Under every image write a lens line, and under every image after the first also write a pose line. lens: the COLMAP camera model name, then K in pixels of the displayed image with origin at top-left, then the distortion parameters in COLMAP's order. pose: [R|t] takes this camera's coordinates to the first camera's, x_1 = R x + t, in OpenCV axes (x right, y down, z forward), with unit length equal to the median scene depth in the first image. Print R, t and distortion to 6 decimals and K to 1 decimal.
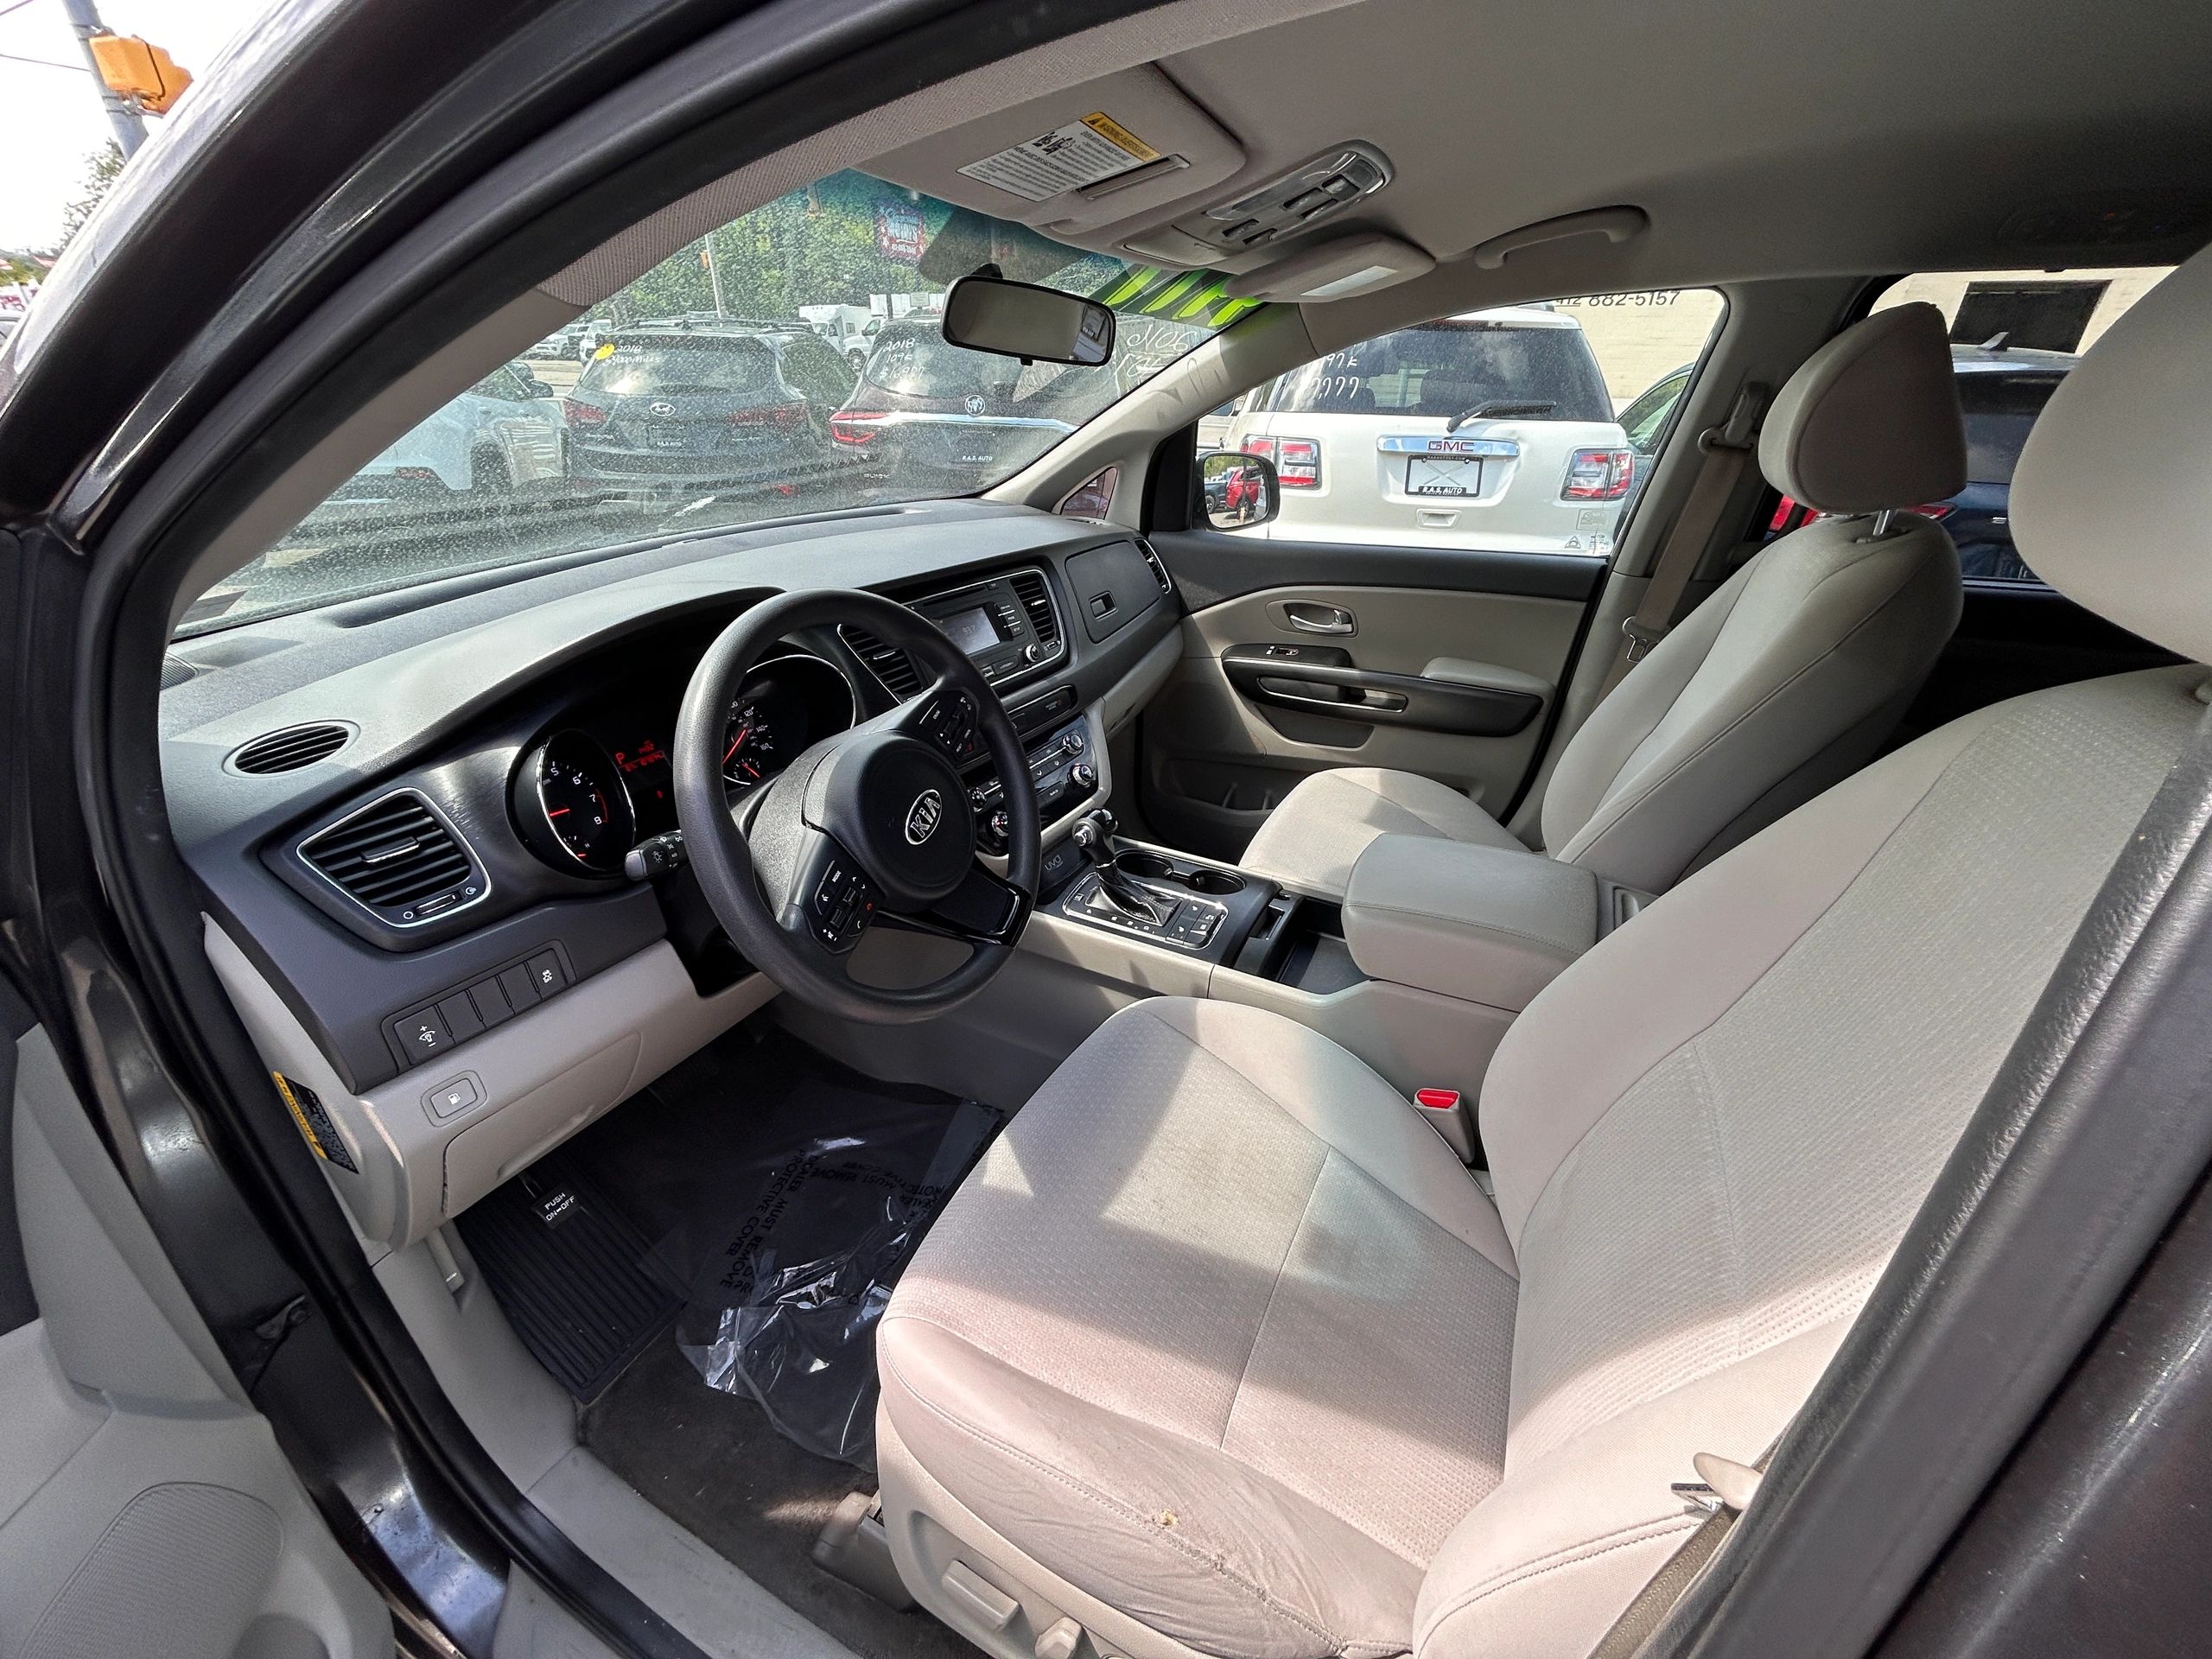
lens RADIAL K [[894.0, 0, 1095.9], [0, 894.0, 818.8], [0, 0, 1]] dist [-0.000527, 0.000536]
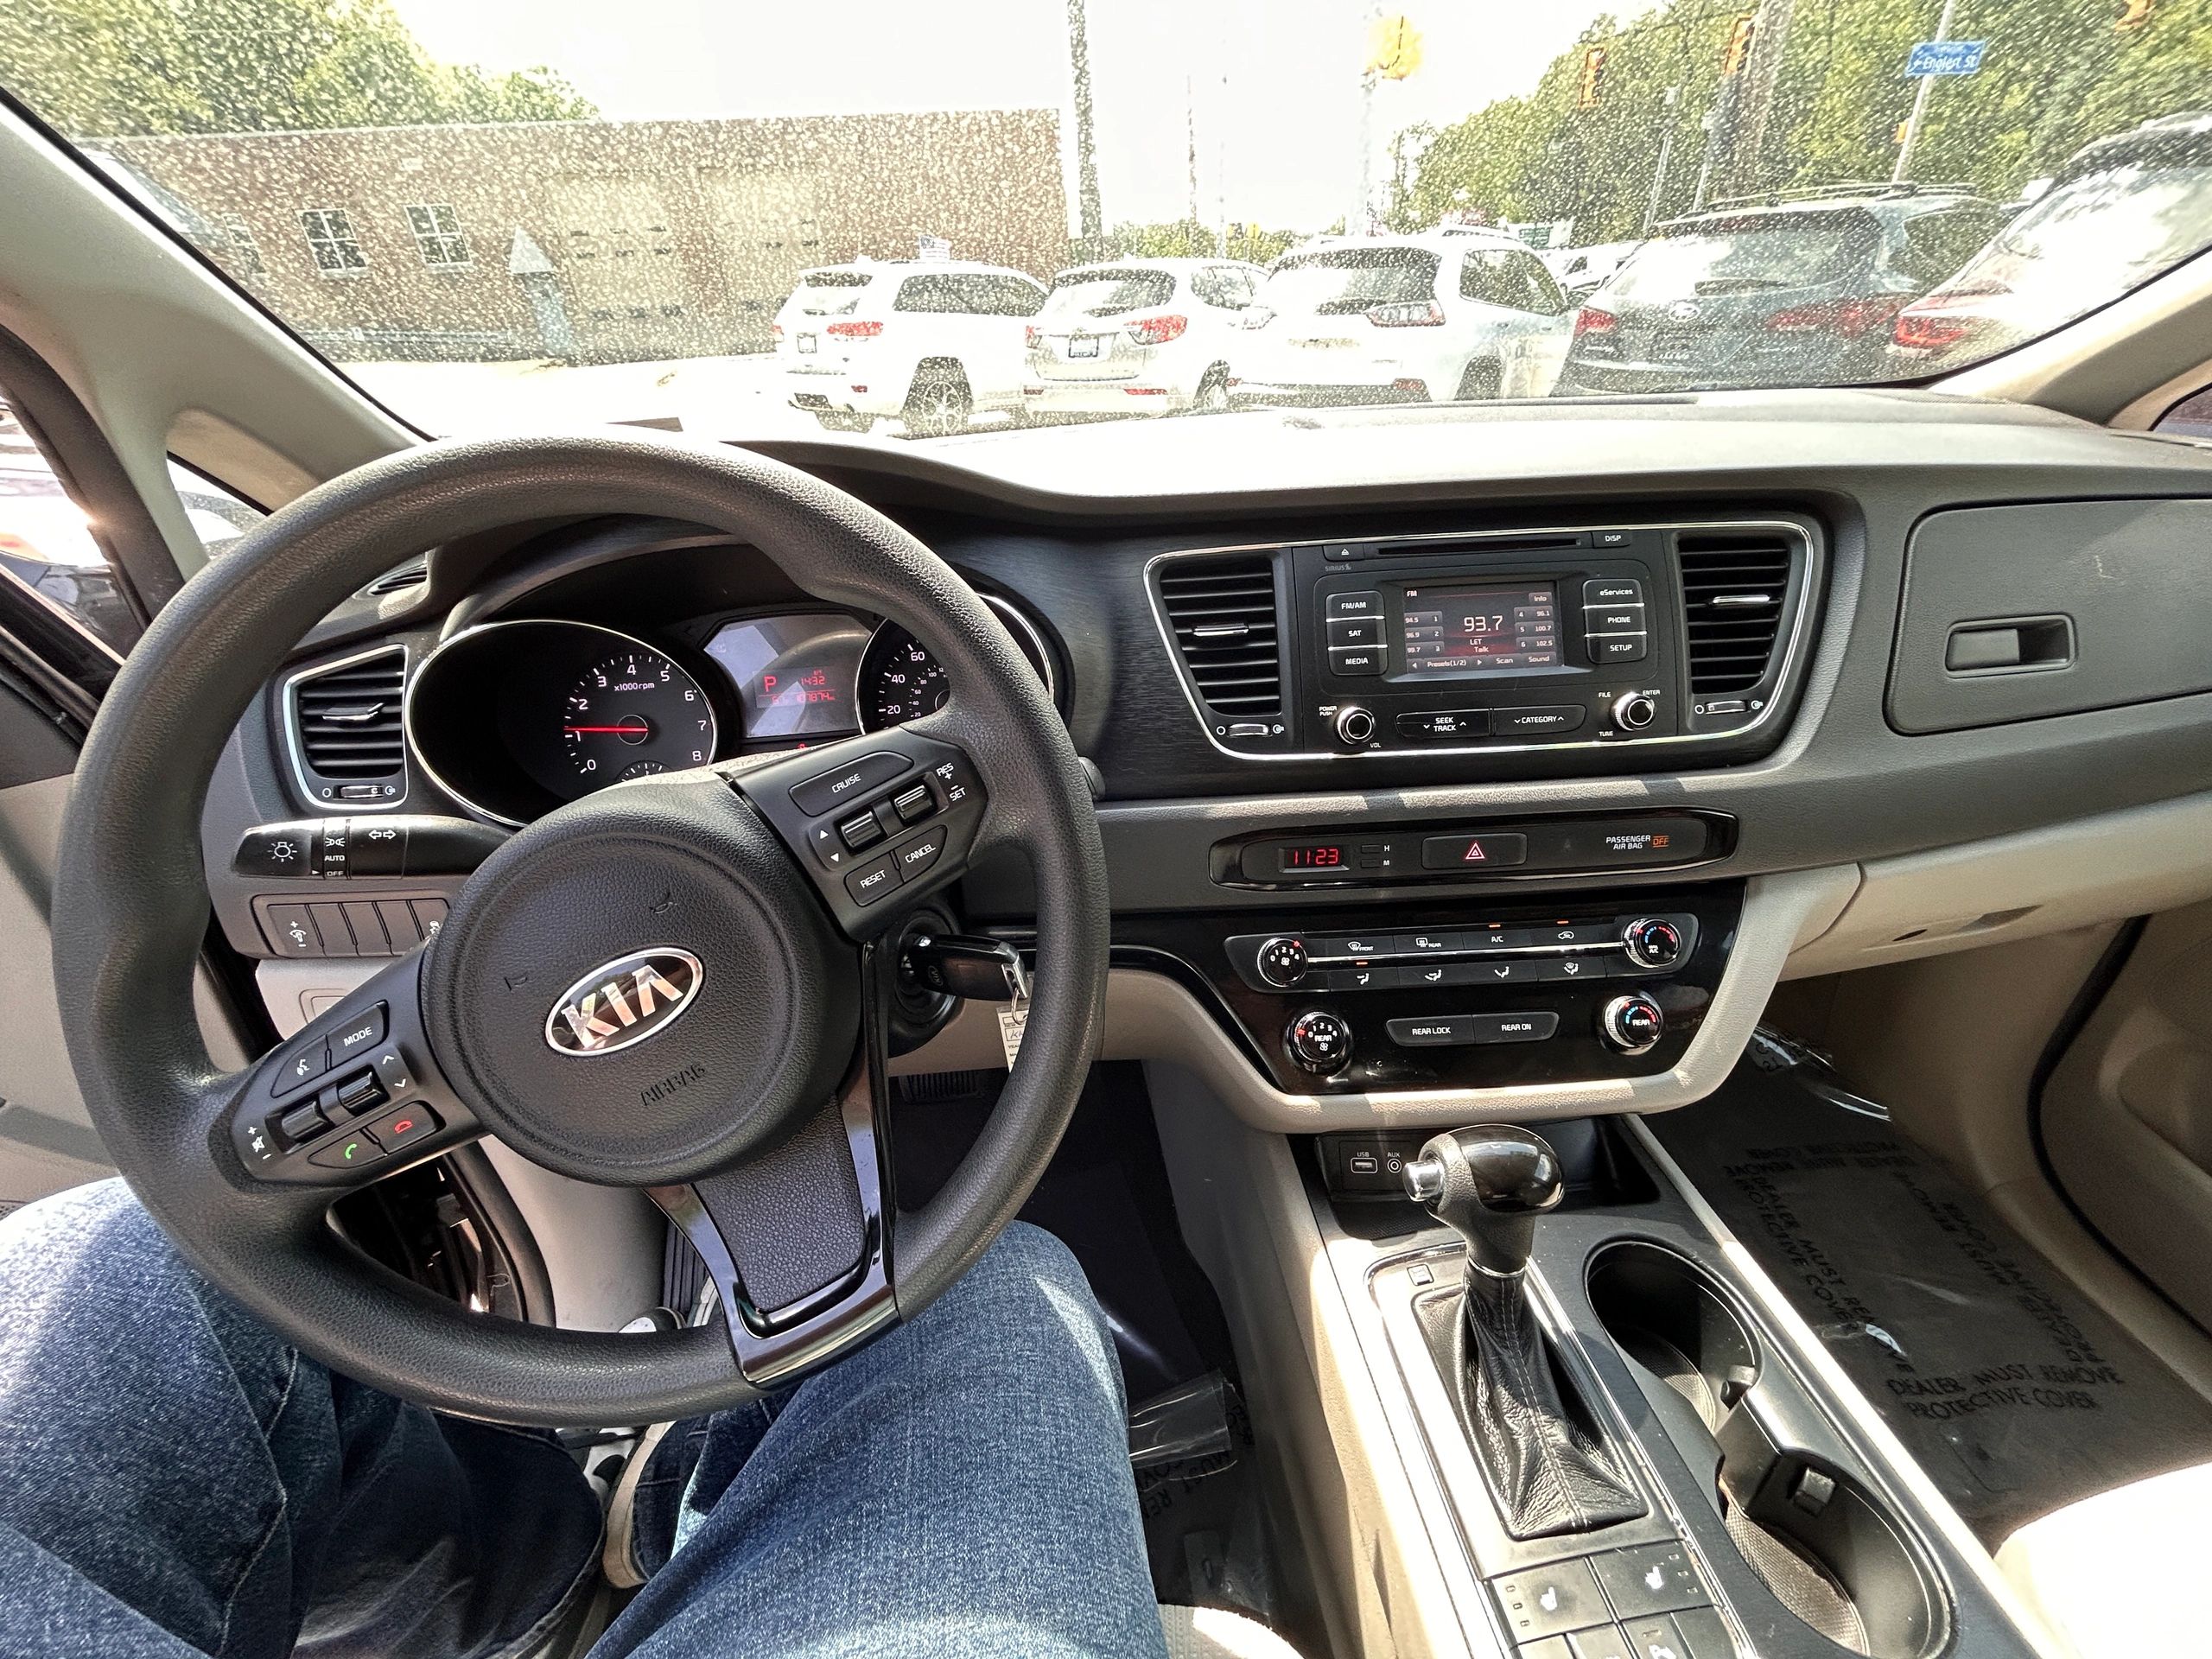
lens RADIAL K [[894.0, 0, 1115.4], [0, 894.0, 811.3], [0, 0, 1]] dist [-0.000527, 0.000536]
pose [[0.544891, 0.369155, -0.752874, 0.127807], [-0.326322, 0.920449, 0.215147, -0.146267], [0.772404, 0.128448, 0.622007, 0.529076]]
